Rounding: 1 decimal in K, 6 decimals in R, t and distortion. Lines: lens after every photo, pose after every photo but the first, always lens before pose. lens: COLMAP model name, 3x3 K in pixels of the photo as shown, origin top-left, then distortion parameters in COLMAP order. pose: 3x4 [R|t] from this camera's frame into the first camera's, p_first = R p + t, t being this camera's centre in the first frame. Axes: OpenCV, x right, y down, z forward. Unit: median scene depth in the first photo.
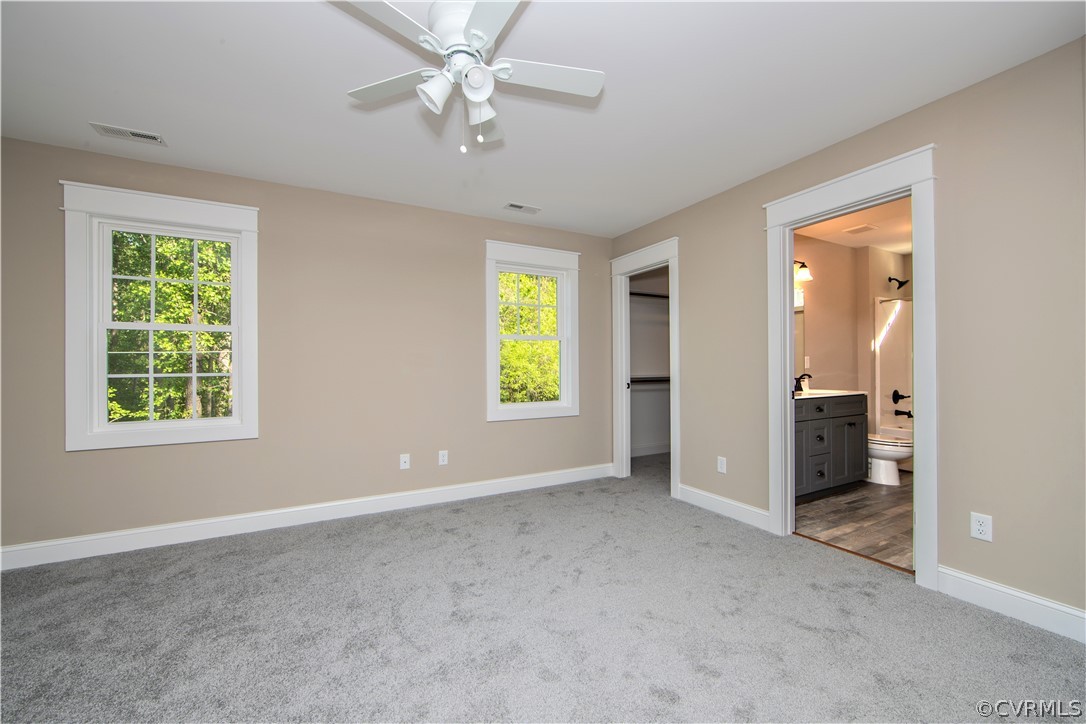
lens RADIAL K [[441.3, 0, 532.9], [0, 441.3, 361.4], [0, 0, 1]] dist [-0.011753, 0.000214]
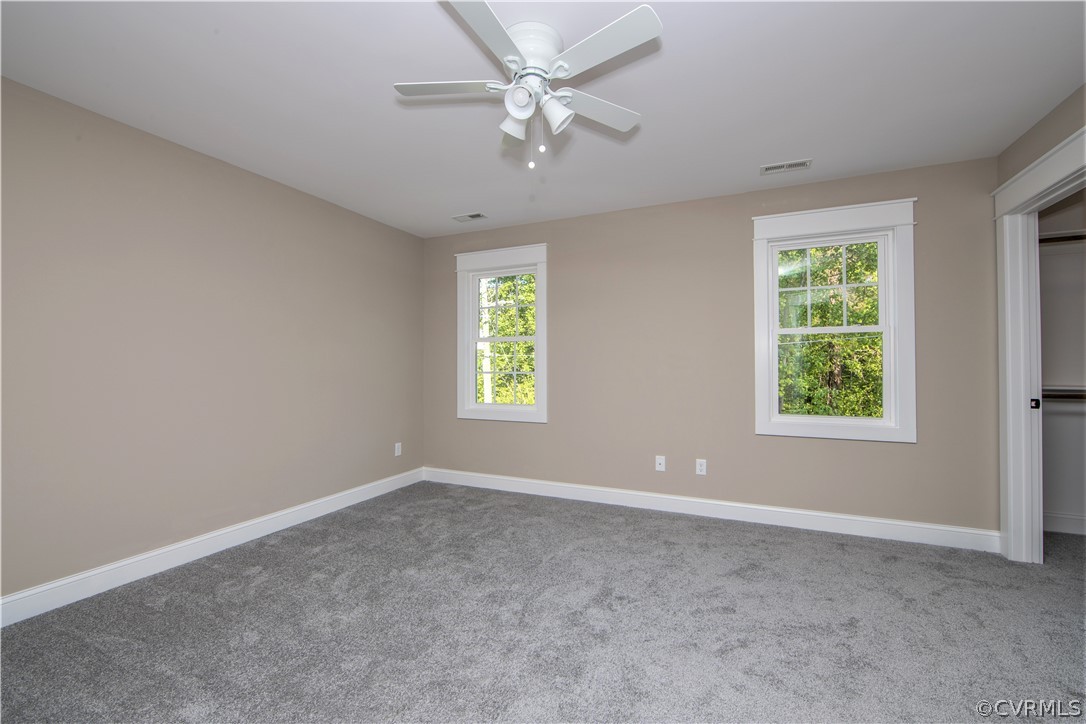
lens RADIAL K [[441.3, 0, 540.7], [0, 441.3, 355.1], [0, 0, 1]] dist [-0.011753, 0.000214]
pose [[0.603420, -0.014251, -0.797296, 0.345490], [0.007740, 0.999898, -0.012015, -0.006434], [0.797386, 0.001079, 0.603468, 0.188114]]
